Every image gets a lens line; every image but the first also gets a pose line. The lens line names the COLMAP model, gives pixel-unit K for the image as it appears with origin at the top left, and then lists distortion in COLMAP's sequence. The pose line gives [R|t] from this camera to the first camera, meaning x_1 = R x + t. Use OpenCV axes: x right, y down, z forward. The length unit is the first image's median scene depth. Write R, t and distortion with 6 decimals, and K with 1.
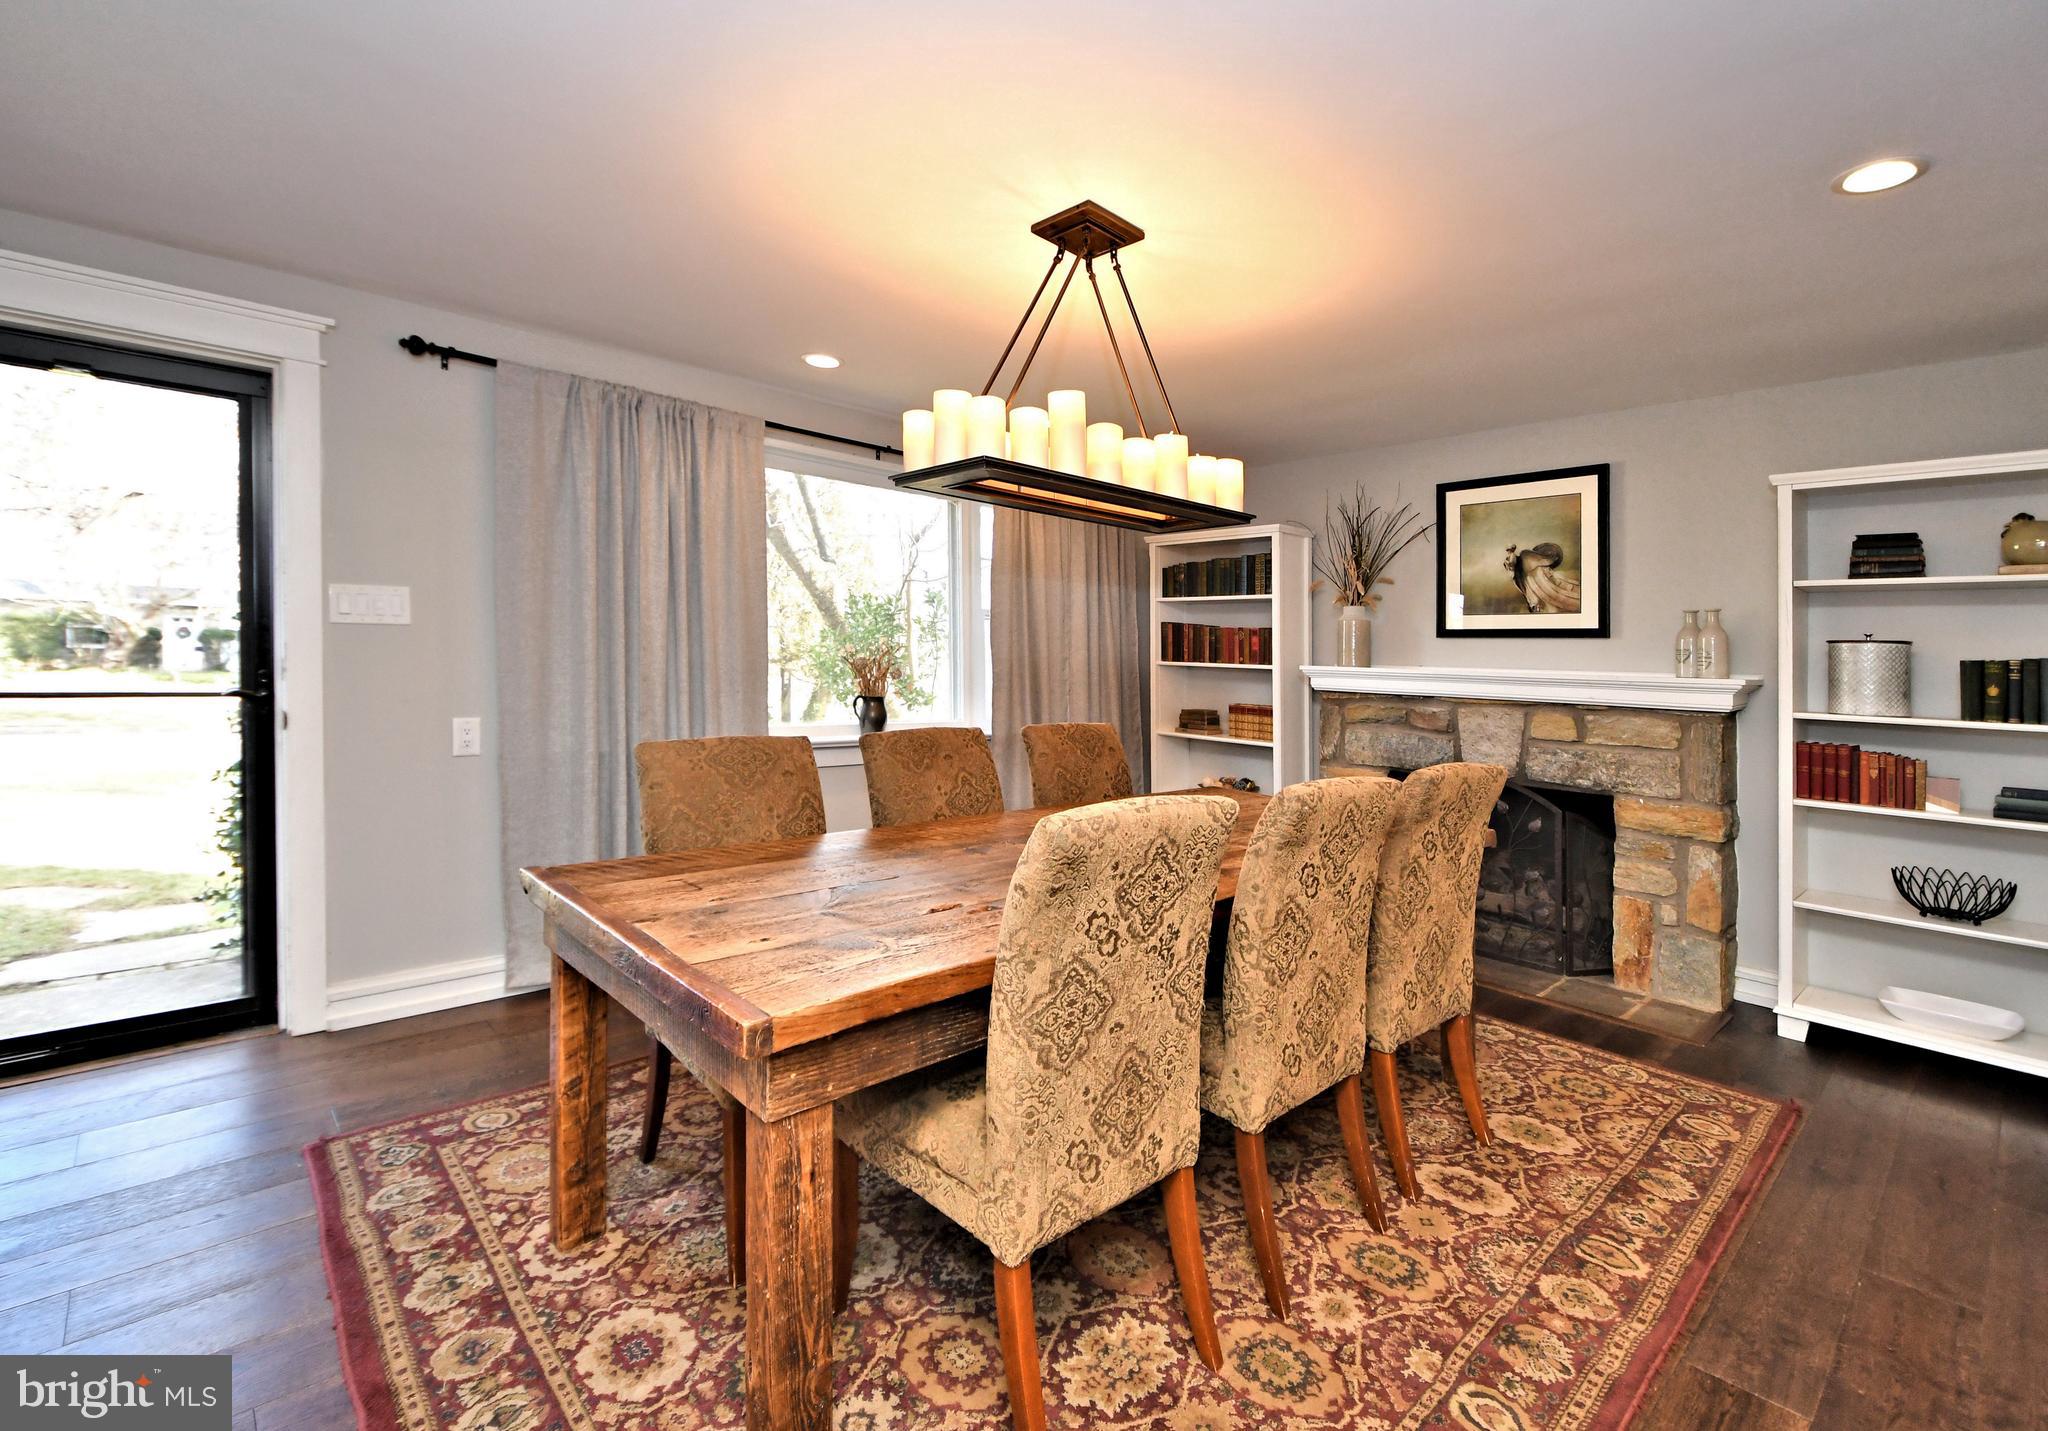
lens RADIAL K [[950.4, 0, 1015.6], [0, 950.4, 657.4], [0, 0, 1]] dist [0.044998, -0.000490]
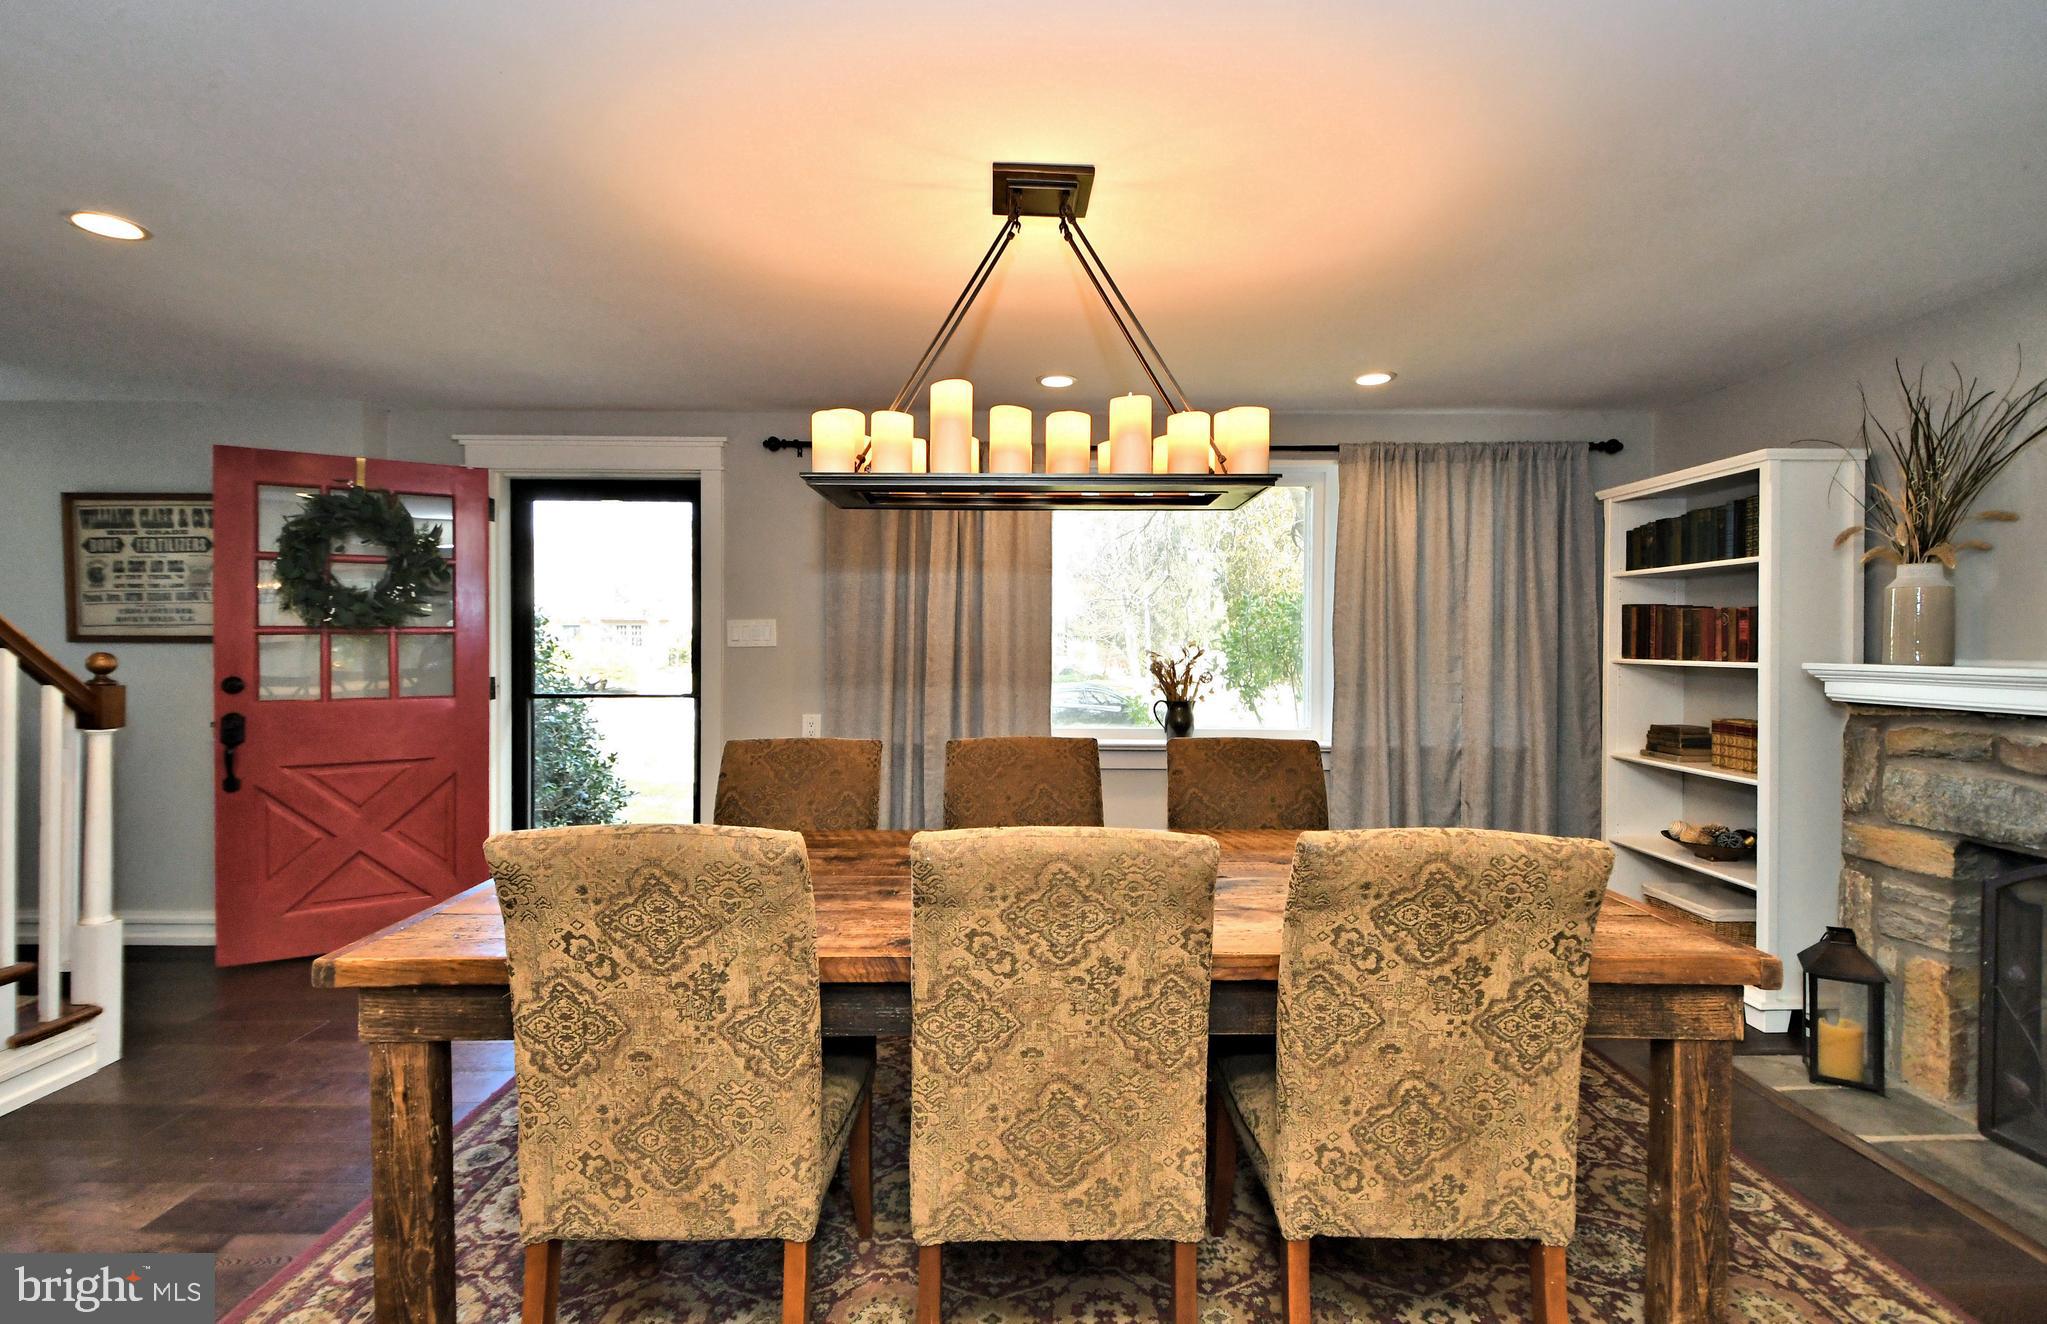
lens RADIAL K [[901.9, 0, 1045.5], [0, 901.9, 662.3], [0, 0, 1]] dist [0.015568, -0.000357]
pose [[0.735724, -0.014349, -0.677130, 0.380965], [0.019947, 0.999801, 0.000487, -0.002338], [0.676988, -0.013865, 0.735864, 0.221989]]
